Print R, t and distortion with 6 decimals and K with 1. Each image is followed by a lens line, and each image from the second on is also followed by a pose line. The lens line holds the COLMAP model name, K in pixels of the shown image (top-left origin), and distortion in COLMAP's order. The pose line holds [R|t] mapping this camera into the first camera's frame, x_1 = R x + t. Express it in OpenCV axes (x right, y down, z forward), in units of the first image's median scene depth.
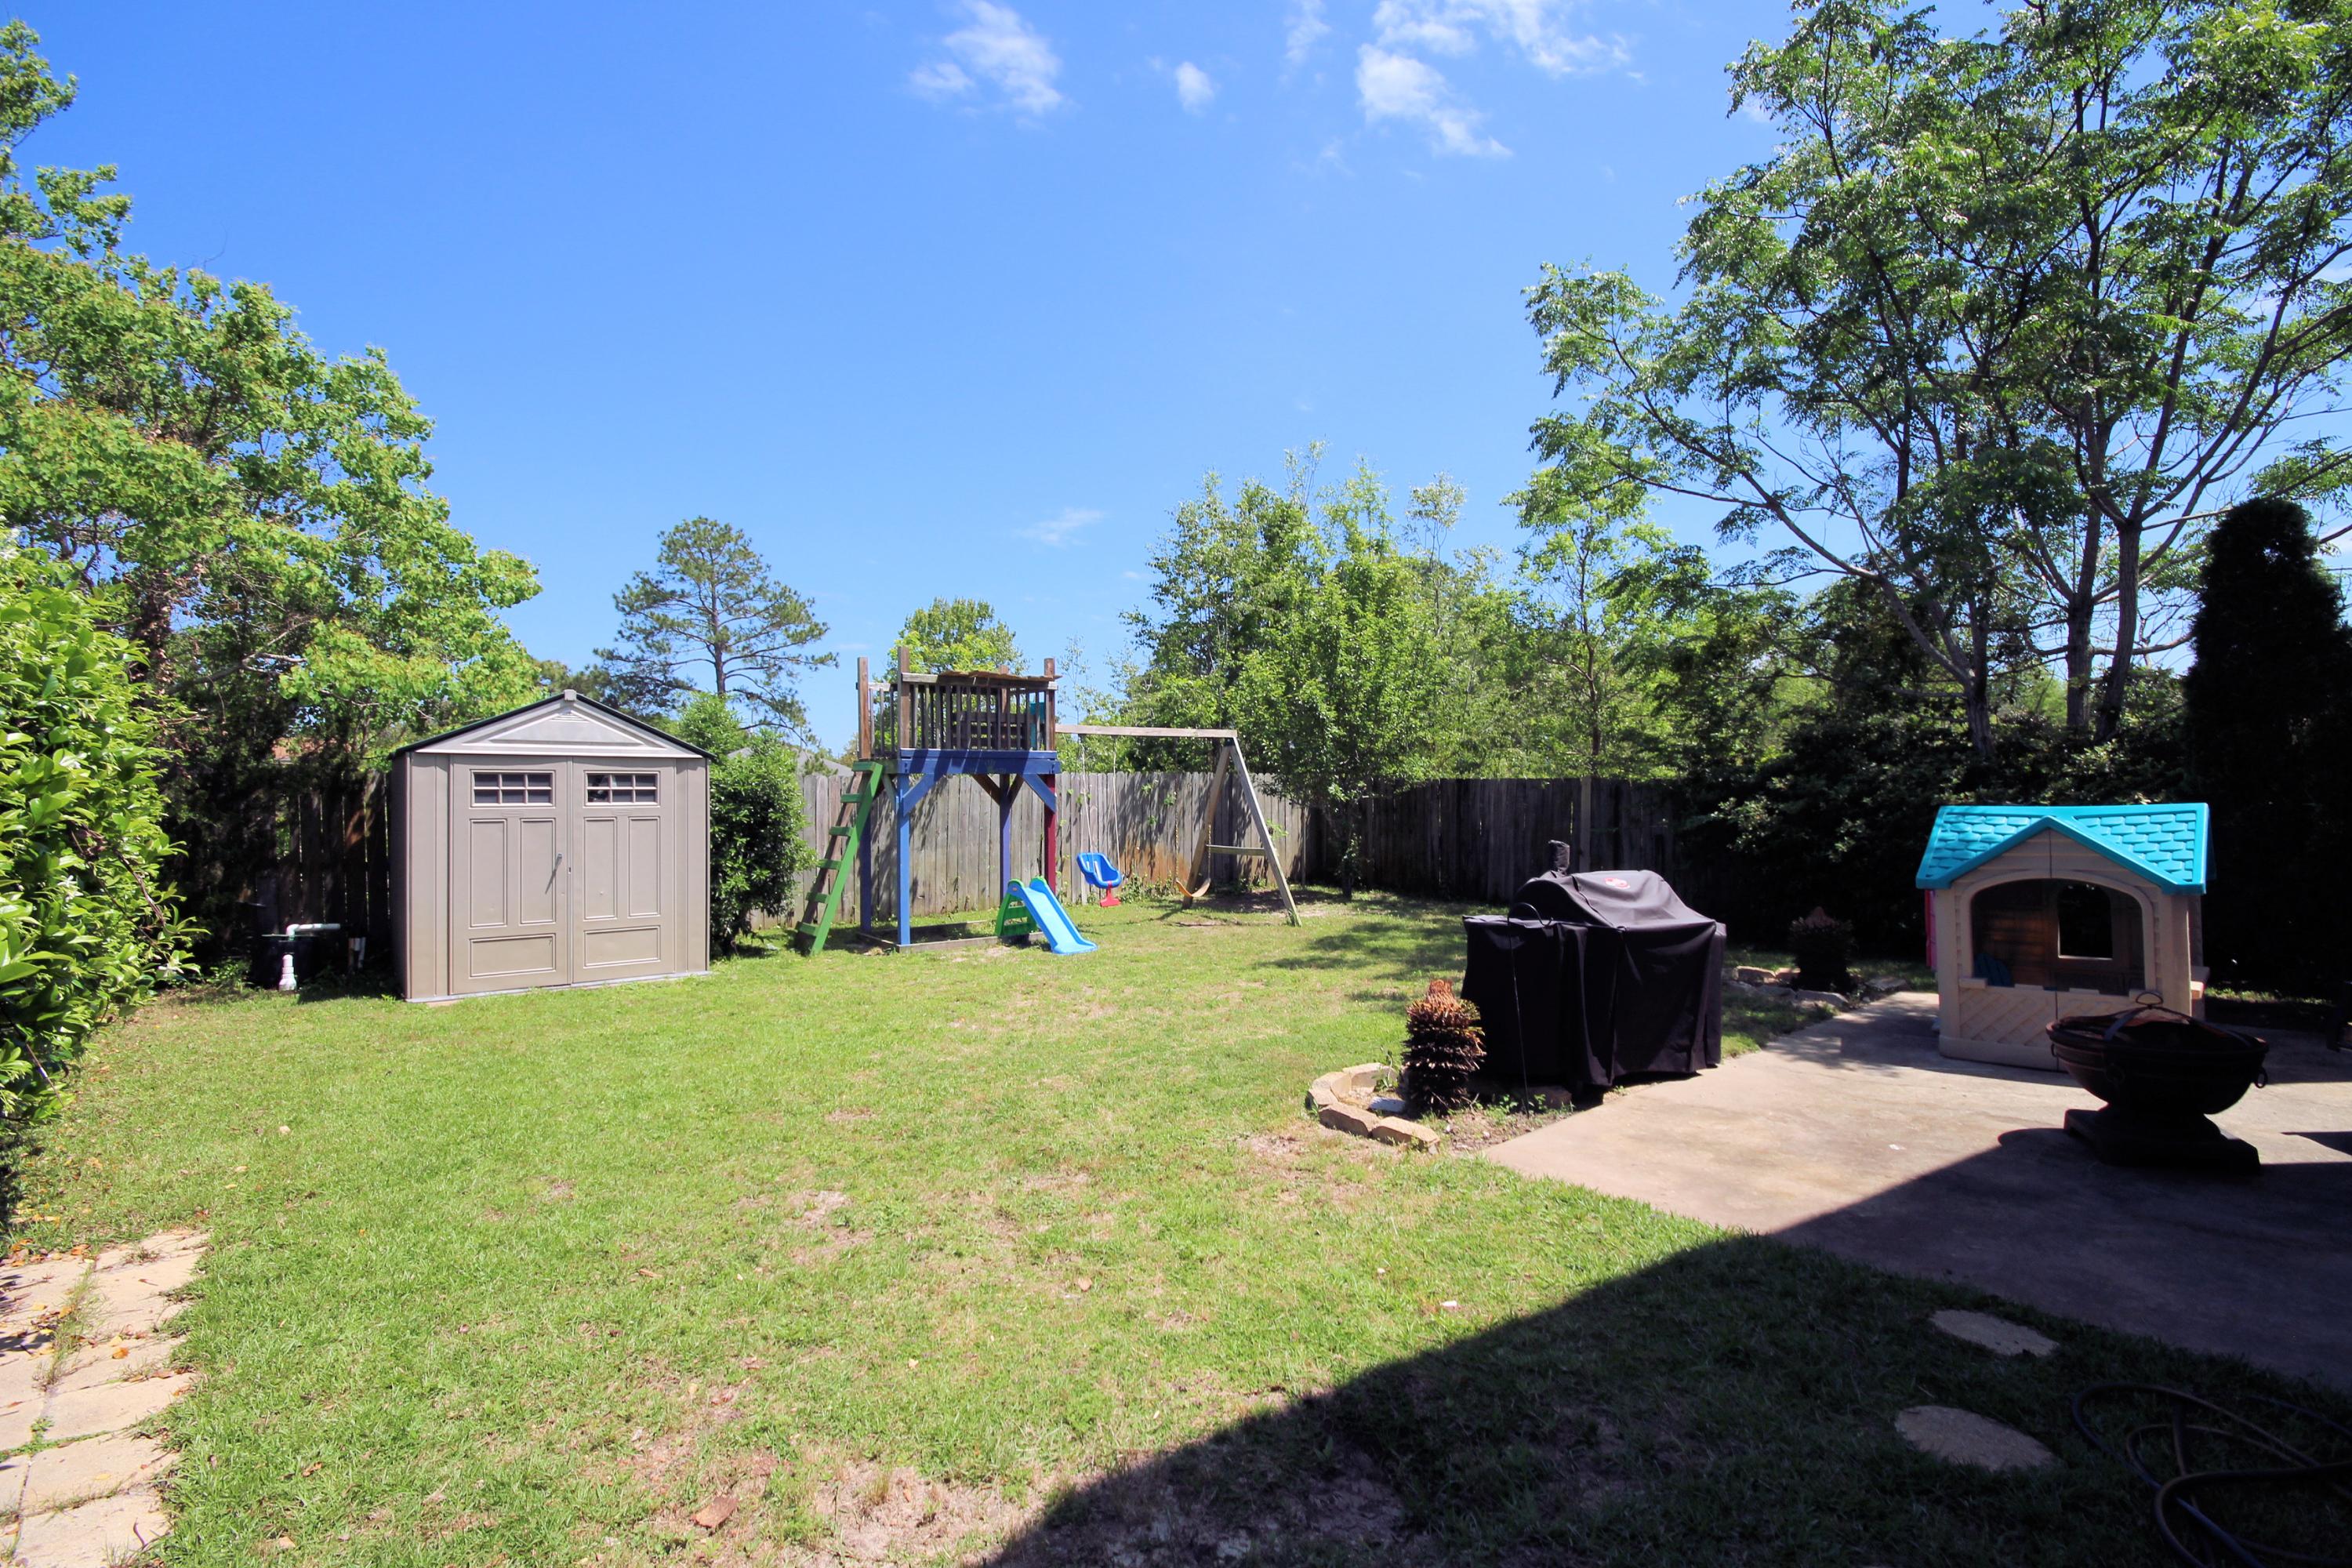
lens RADIAL K [[1085.9, 0, 1193.6], [0, 1085.9, 777.2], [0, 0, 1]] dist [0.001641, -0.004744]
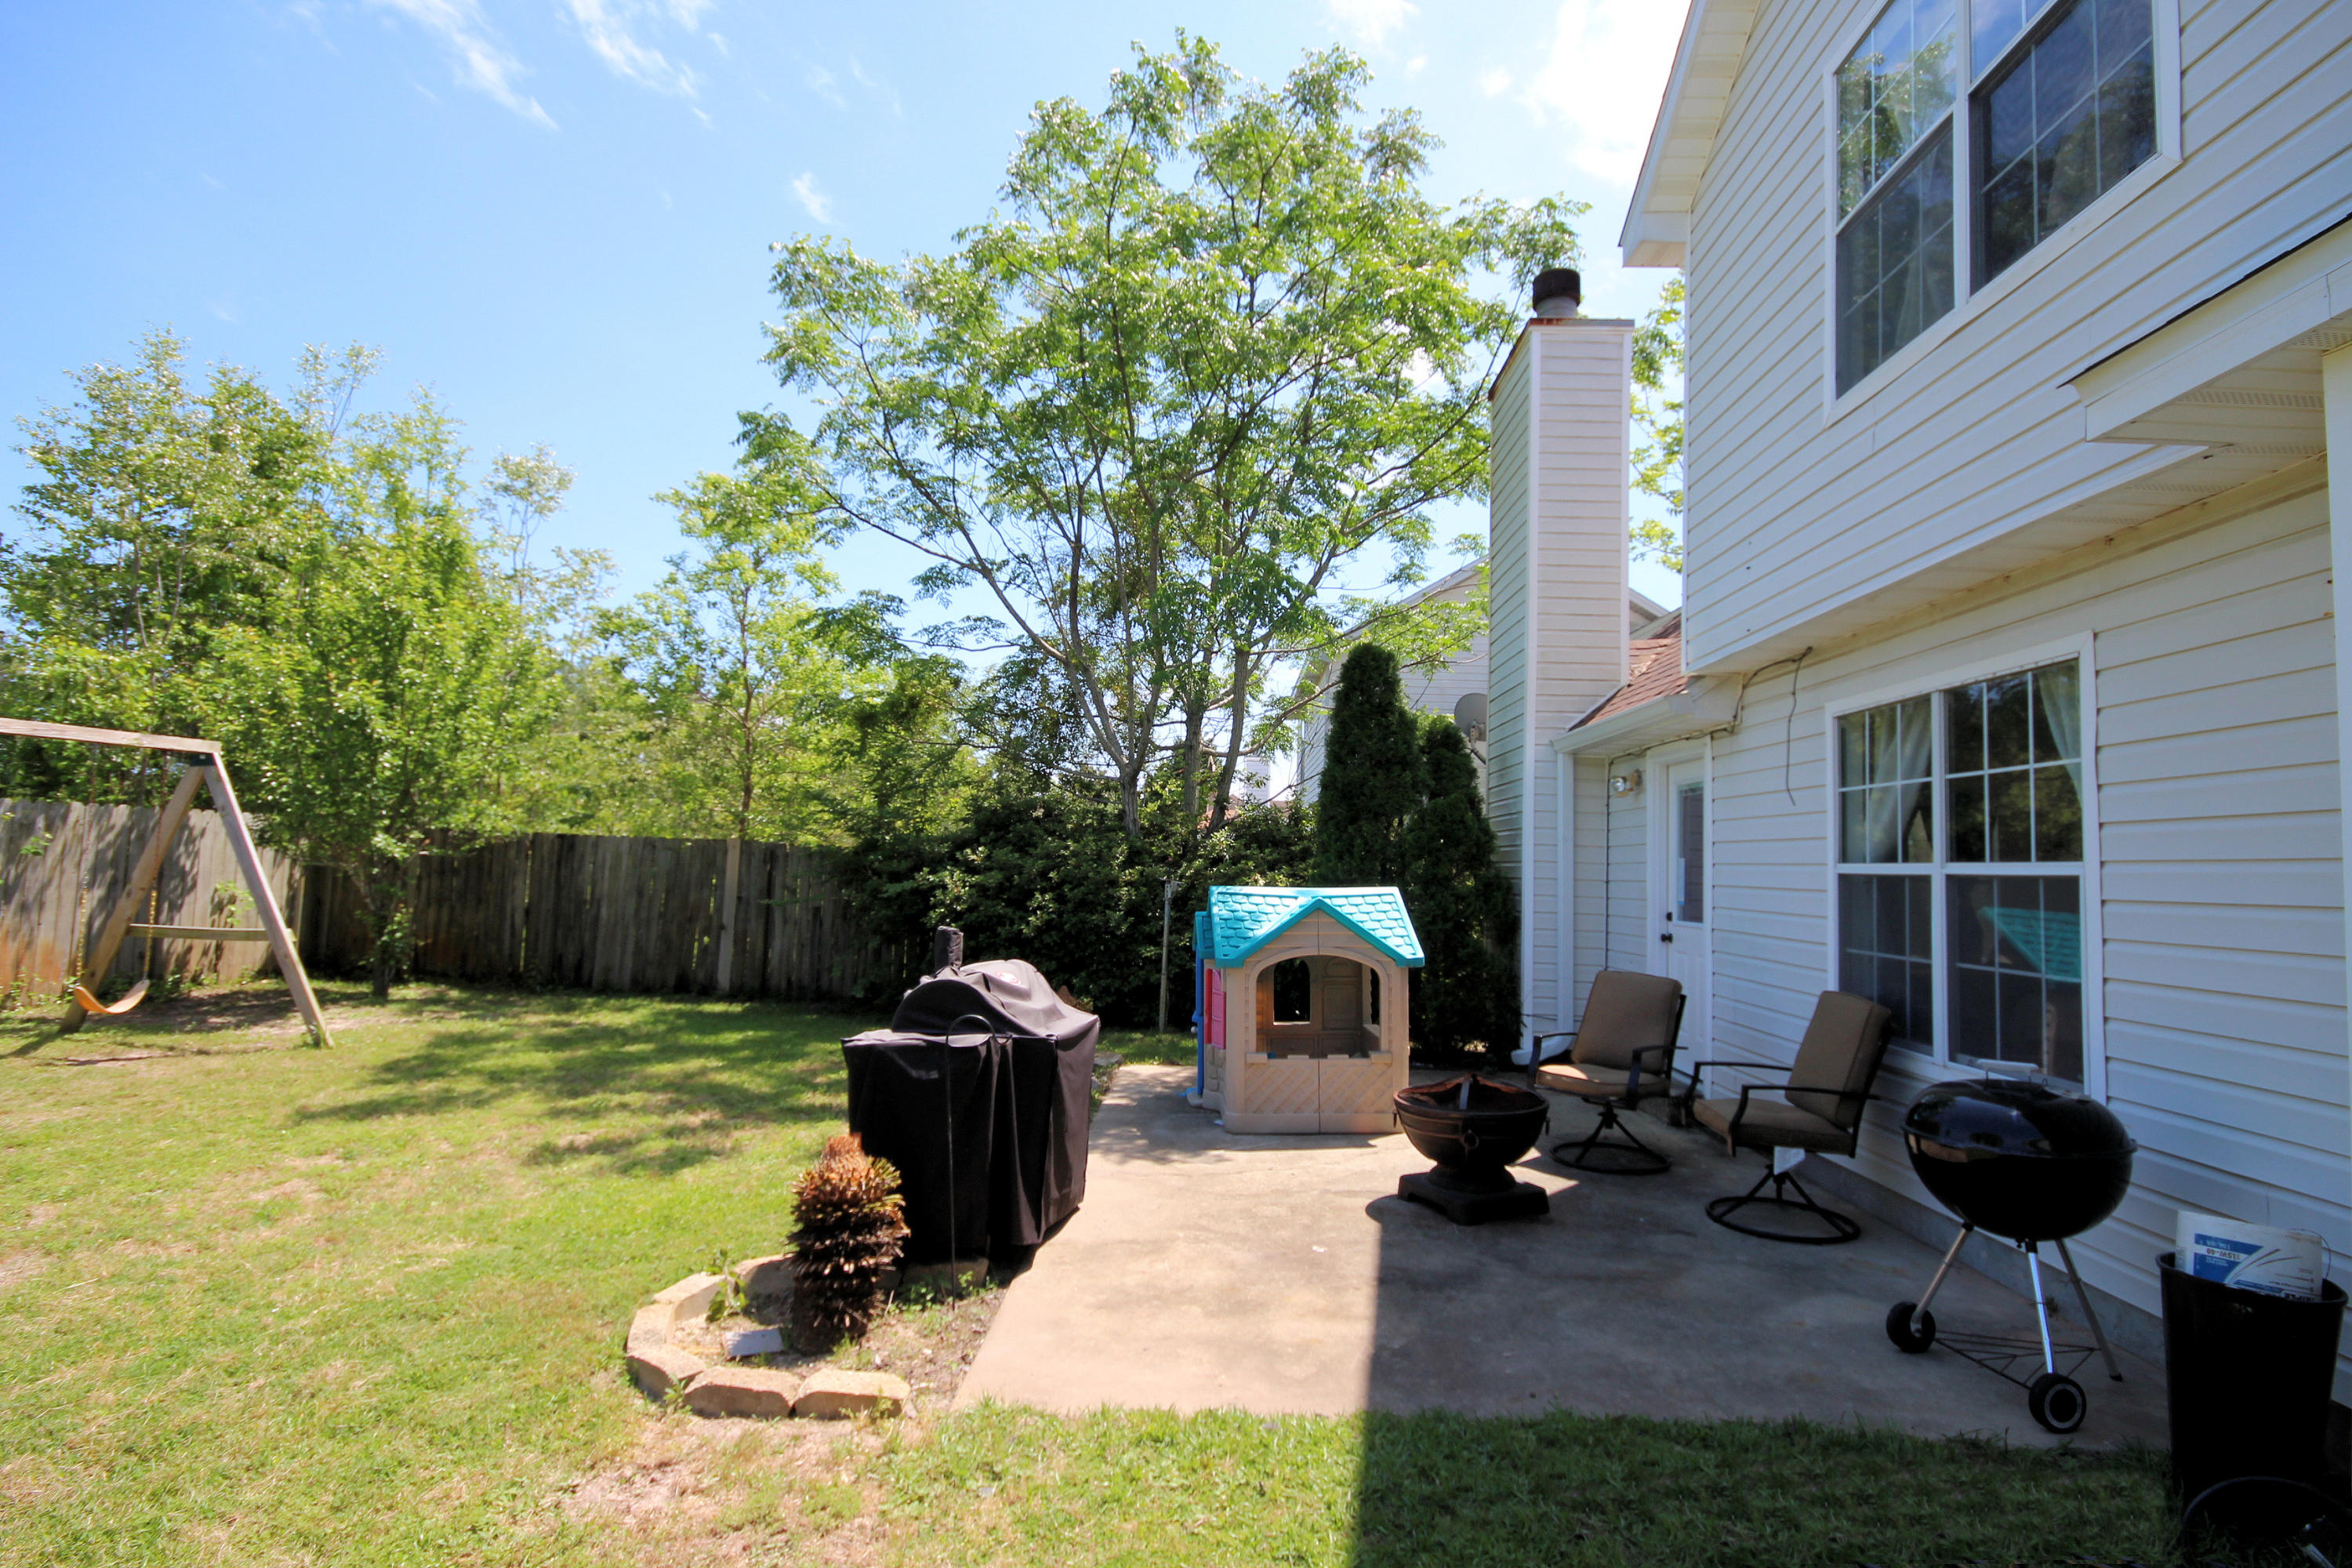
lens RADIAL K [[1142.6, 0, 1175.5], [0, 1142.6, 774.9], [0, 0, 1]] dist [-0.005694, 0.001605]
pose [[0.673697, 0.083465, 0.734279, -0.114734], [-0.042208, 0.996325, -0.074525, 0.003427], [-0.737801, 0.019215, 0.674745, 0.225620]]
